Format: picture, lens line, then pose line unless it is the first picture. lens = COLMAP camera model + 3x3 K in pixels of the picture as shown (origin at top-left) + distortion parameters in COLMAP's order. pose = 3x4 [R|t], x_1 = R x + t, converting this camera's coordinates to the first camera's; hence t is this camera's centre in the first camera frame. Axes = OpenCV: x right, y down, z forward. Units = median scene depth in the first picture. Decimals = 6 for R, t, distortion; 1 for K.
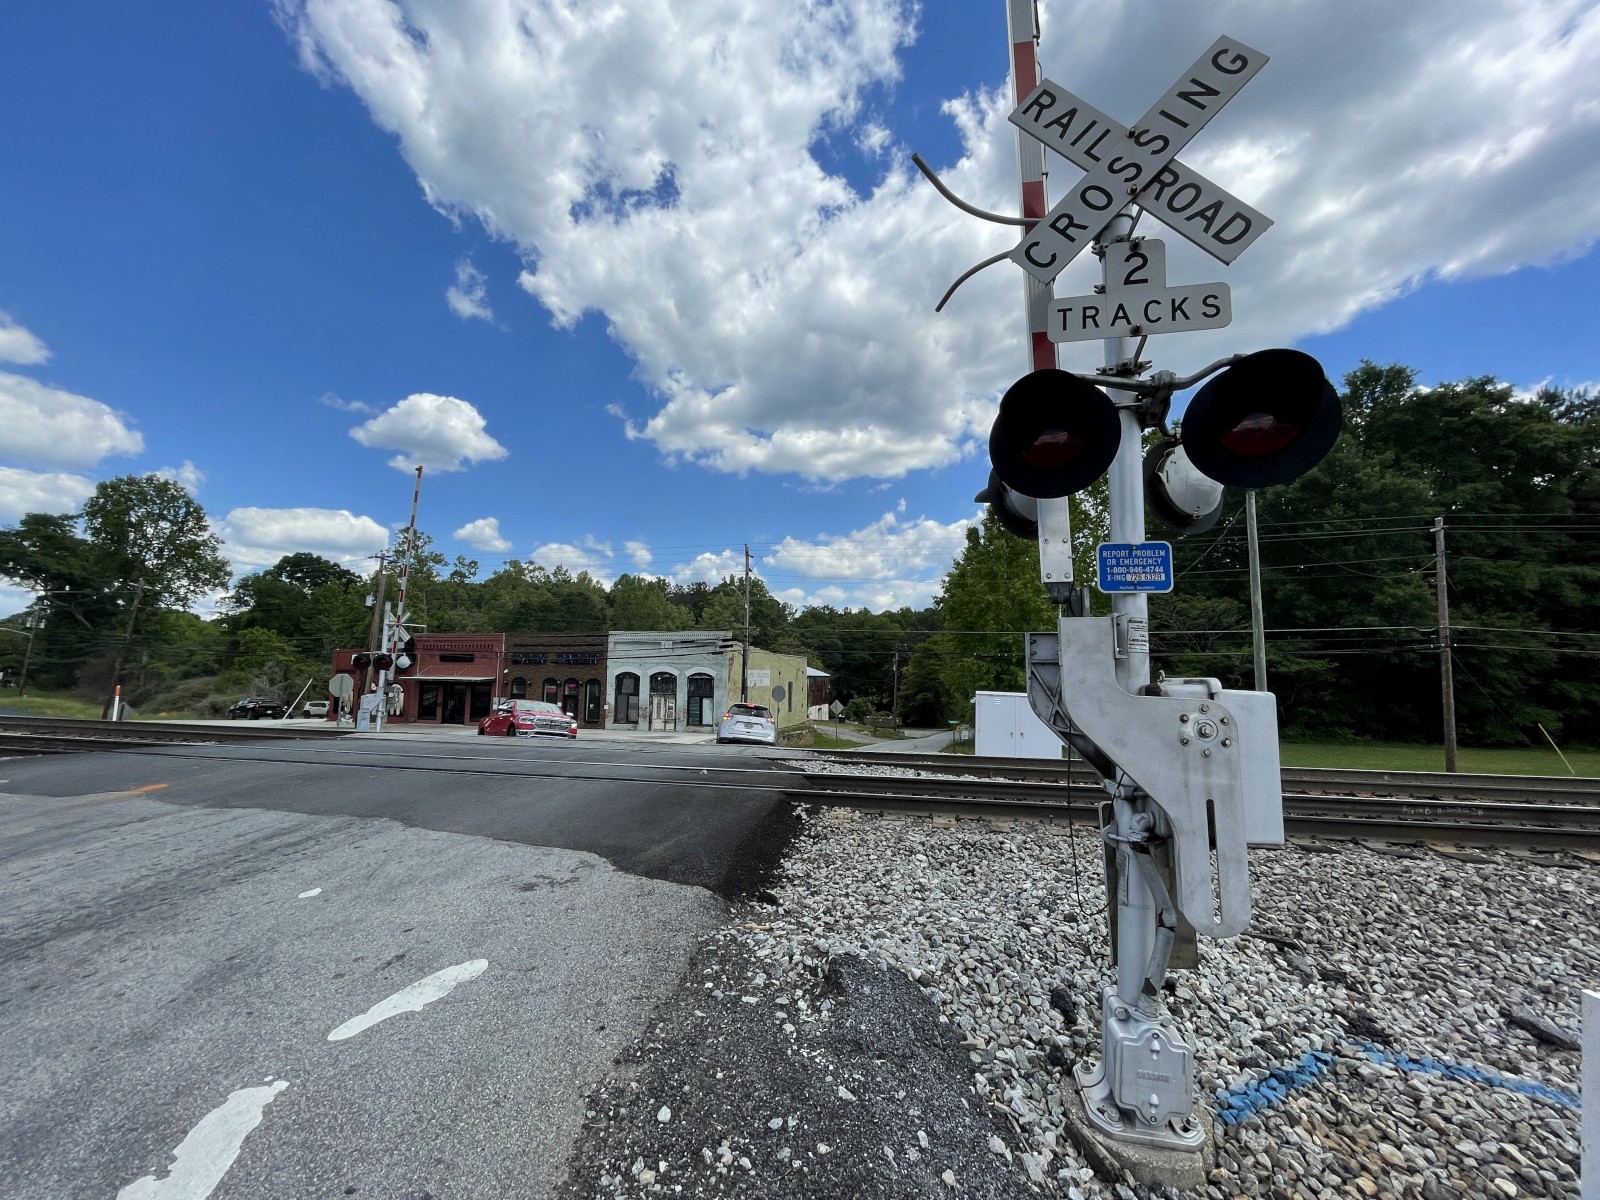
lens RADIAL K [[647.6, 0, 805.4], [0, 647.6, 600.0], [0, 0, 1]] dist [-0.000636, -0.000266]
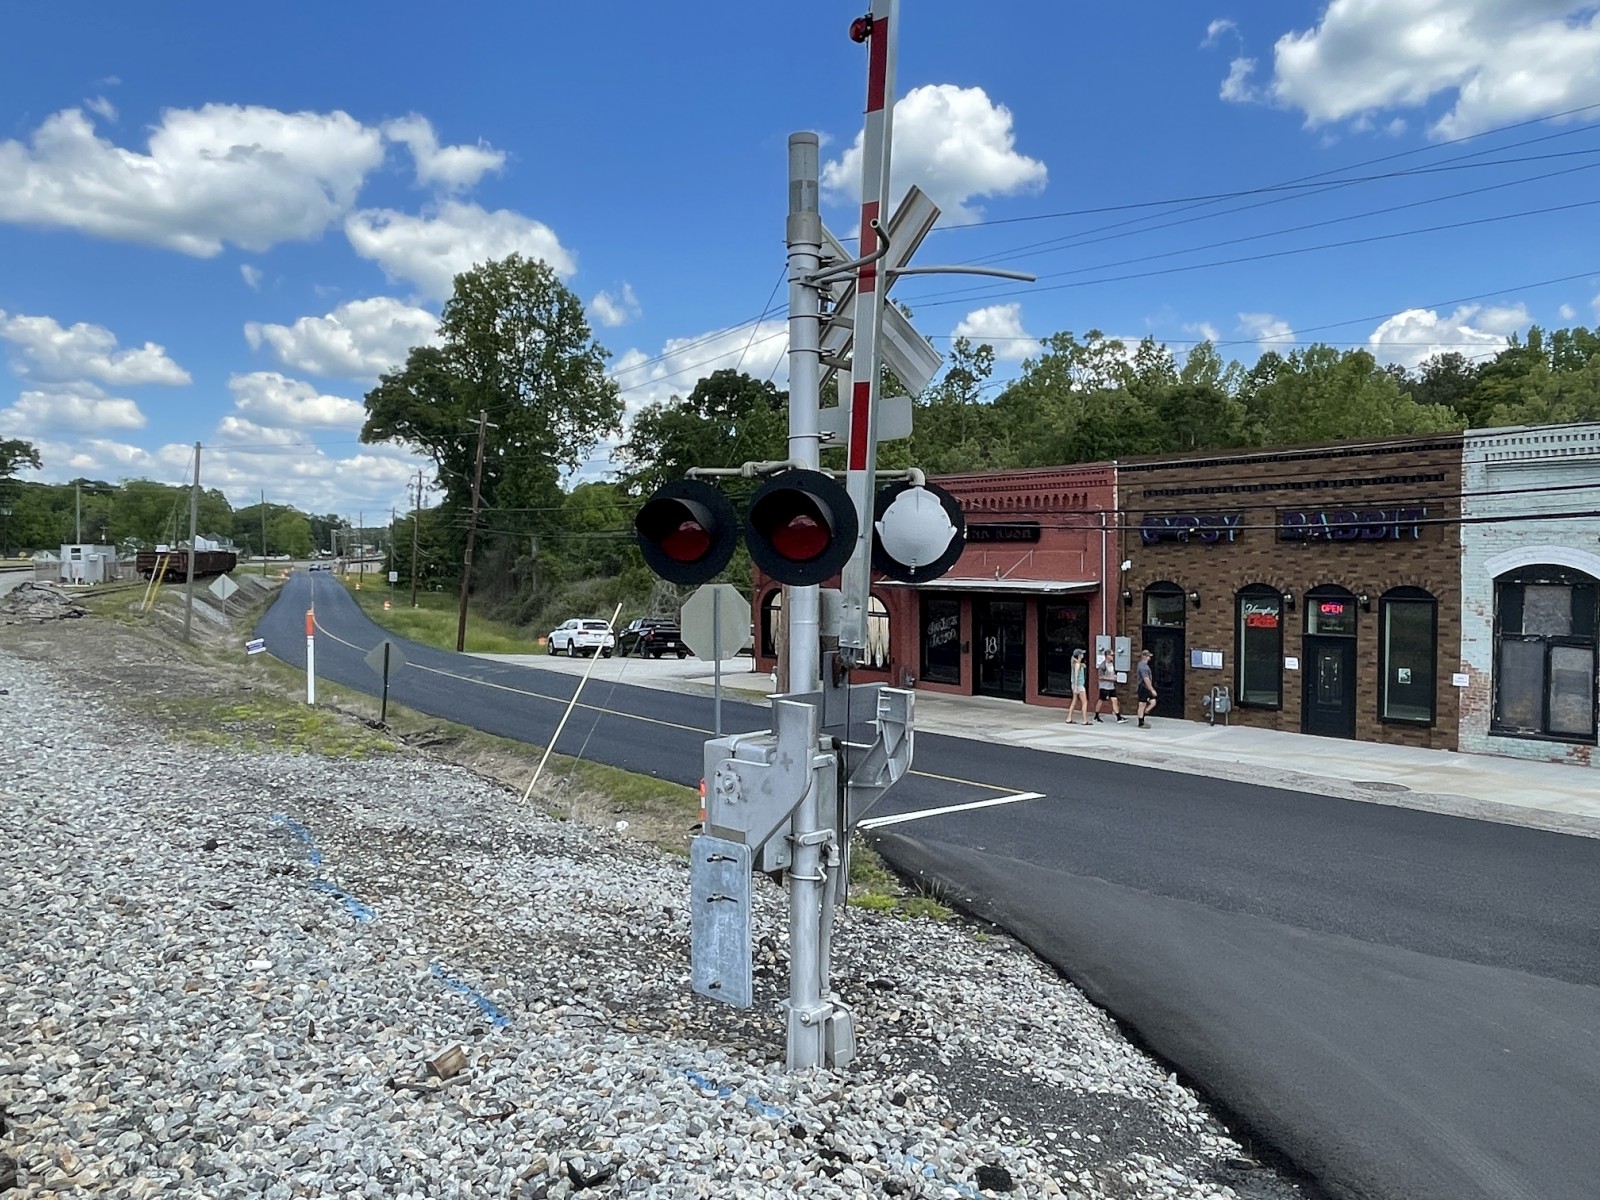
lens RADIAL K [[1174.9, 0, 805.6], [0, 1174.9, 592.3], [0, 0, 1]] dist [-0.001852, 0.004797]
pose [[0.817220, 0.005272, -0.576301, -2.012930], [0.073376, 0.990869, 0.113115, 0.325461], [0.571635, -0.134727, 0.809371, 3.167789]]
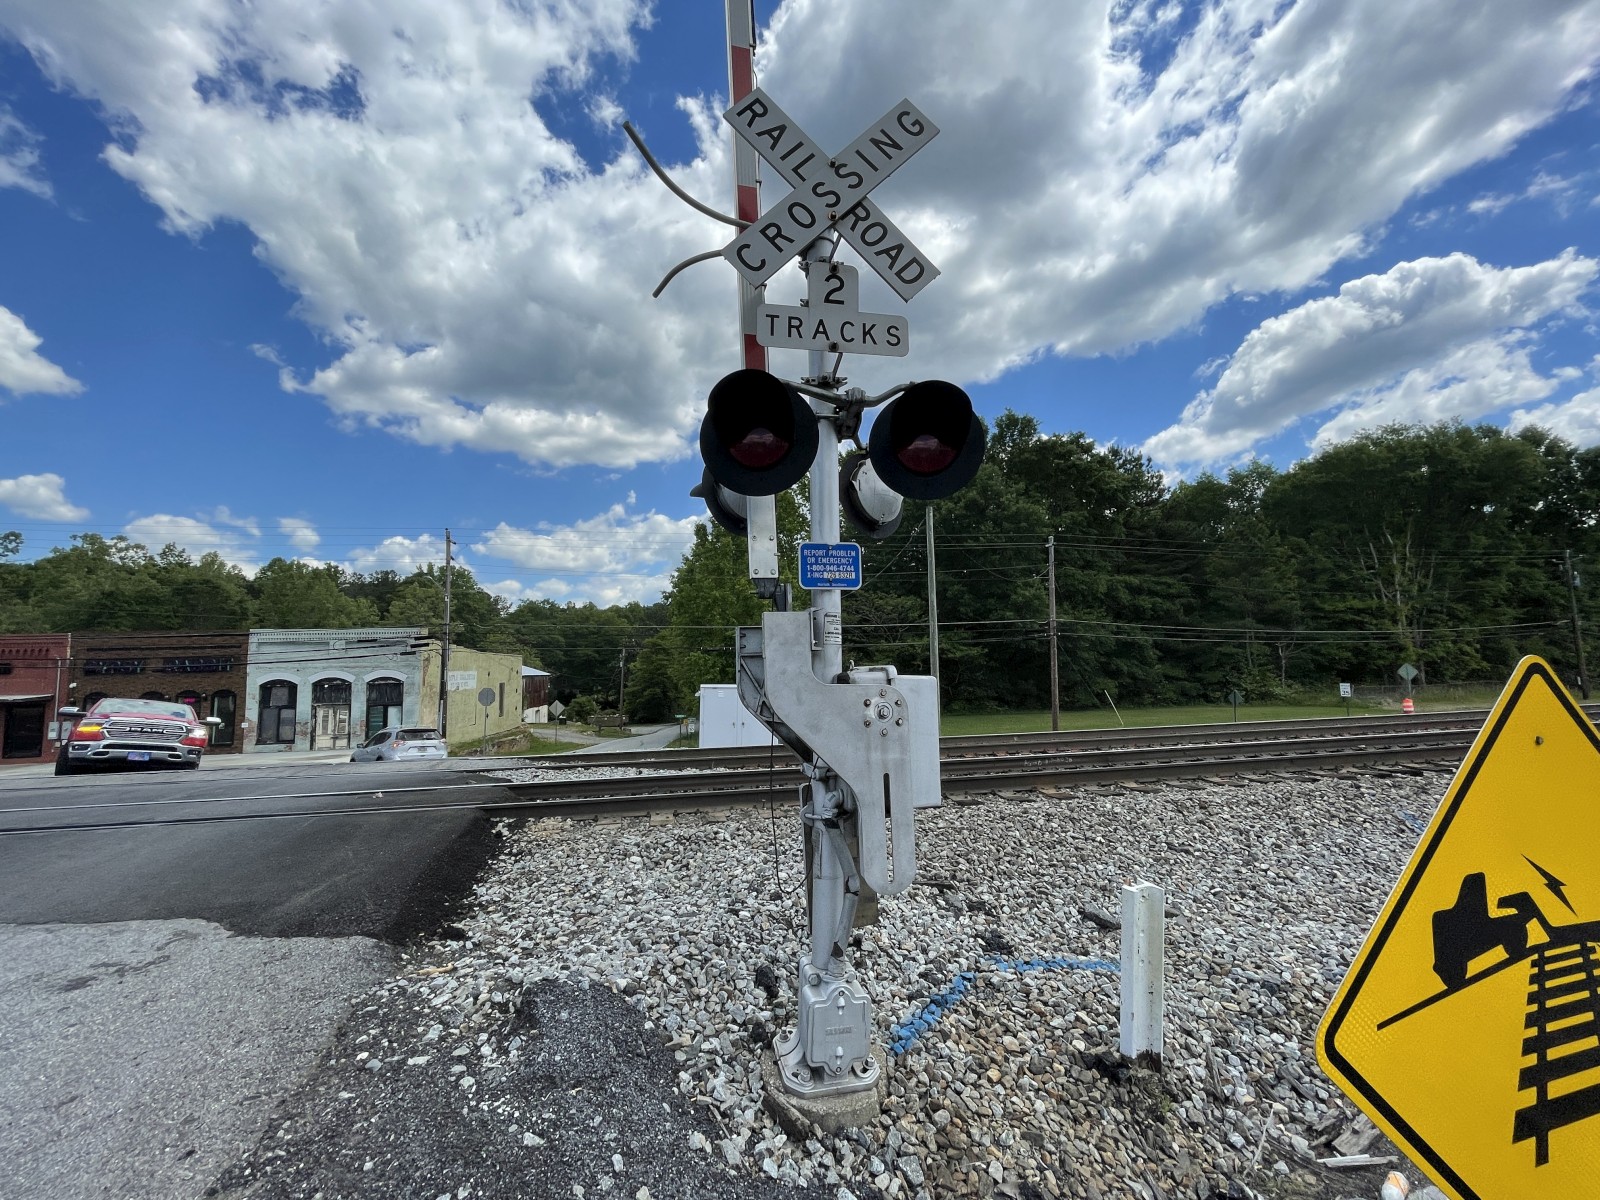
lens RADIAL K [[646.2, 0, 806.2], [0, 646.2, 599.4], [0, 0, 1]] dist [-0.000687, -0.000078]
pose [[0.916031, 0.008967, 0.401007, 0.026632], [-0.011715, 0.999922, 0.004402, 0.001086], [-0.400936, -0.008730, 0.916065, 0.017189]]
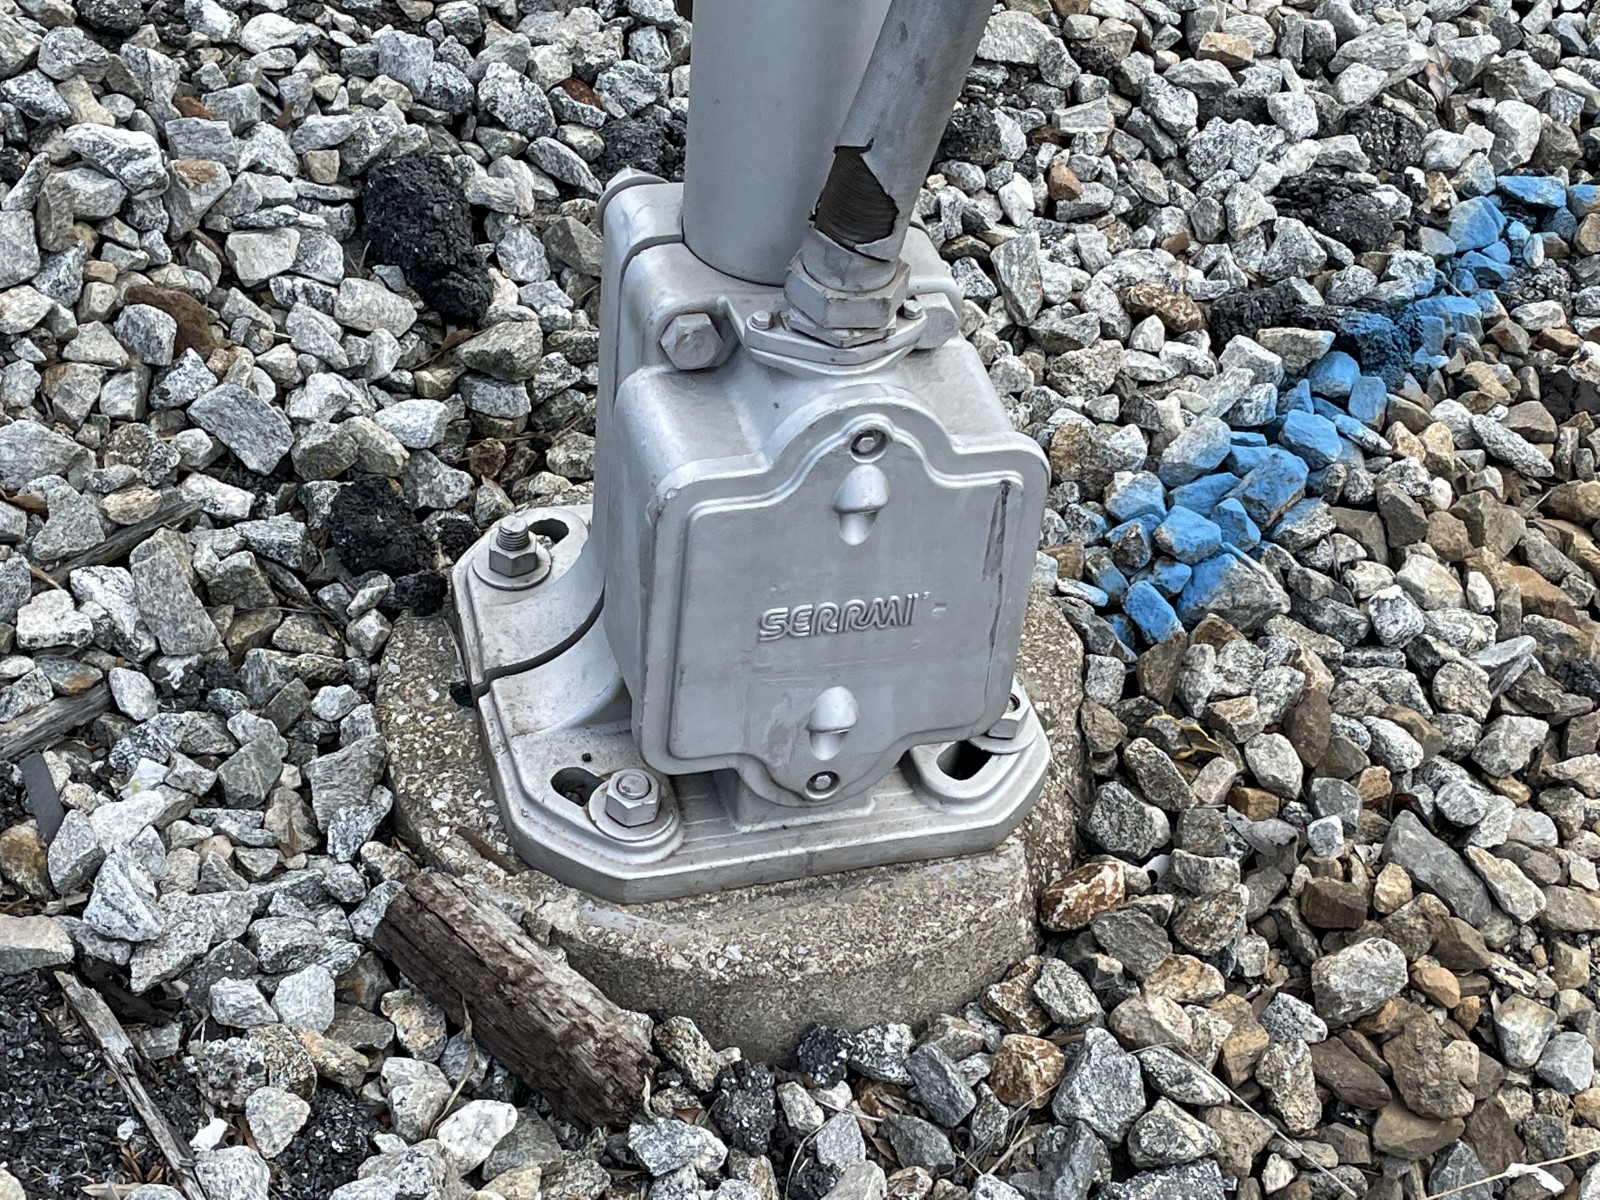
lens RADIAL K [[2676.0, 0, 801.6], [0, 2676.0, 599.6], [0, 0, 1]] dist [0.106800, -0.069354]
pose [[0.904842, -0.256004, 0.340181, 0.180094], [-0.065171, 0.706318, 0.704889, 0.136747], [-0.420730, -0.659983, 0.622422, 0.355090]]
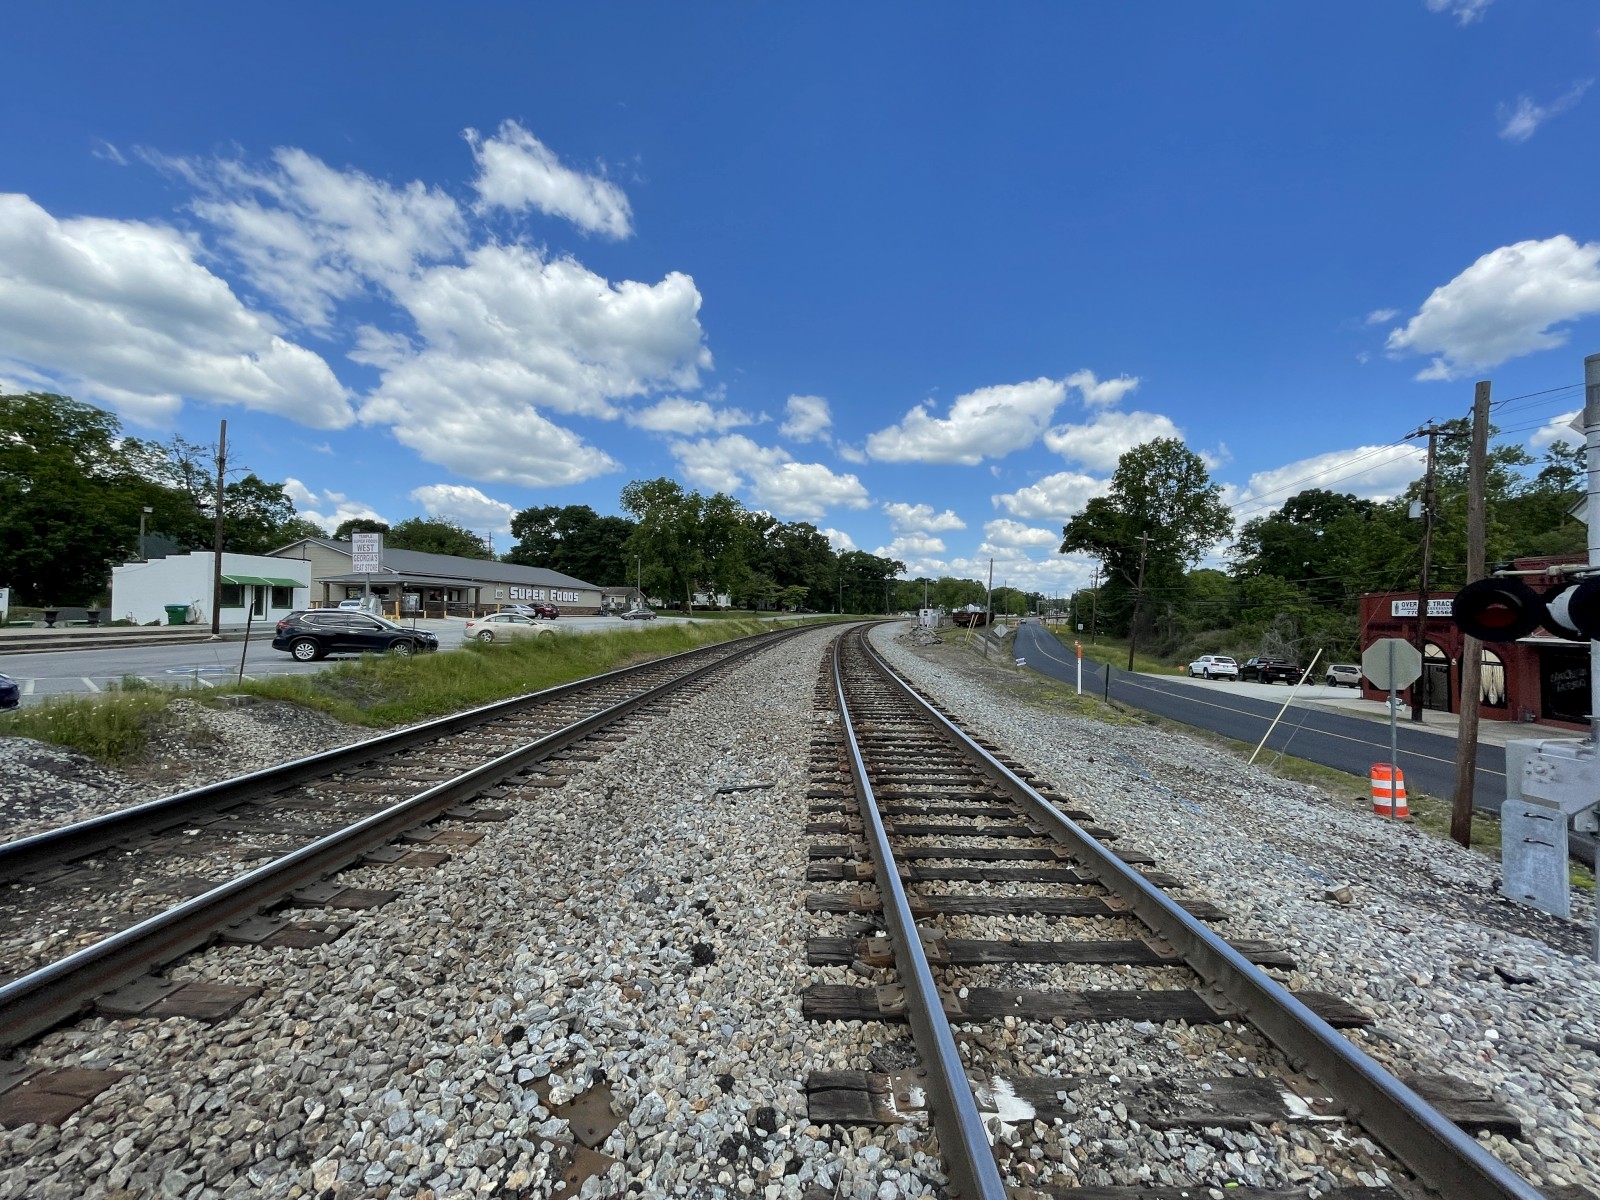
lens RADIAL K [[646.2, 0, 806.2], [0, 646.2, 599.4], [0, 0, 1]] dist [-0.000687, -0.000078]
pose [[0.233354, -0.031686, -0.971876, -2.022865], [0.103029, 0.994649, -0.007690, 0.265795], [0.966918, -0.098336, 0.235370, 2.727287]]
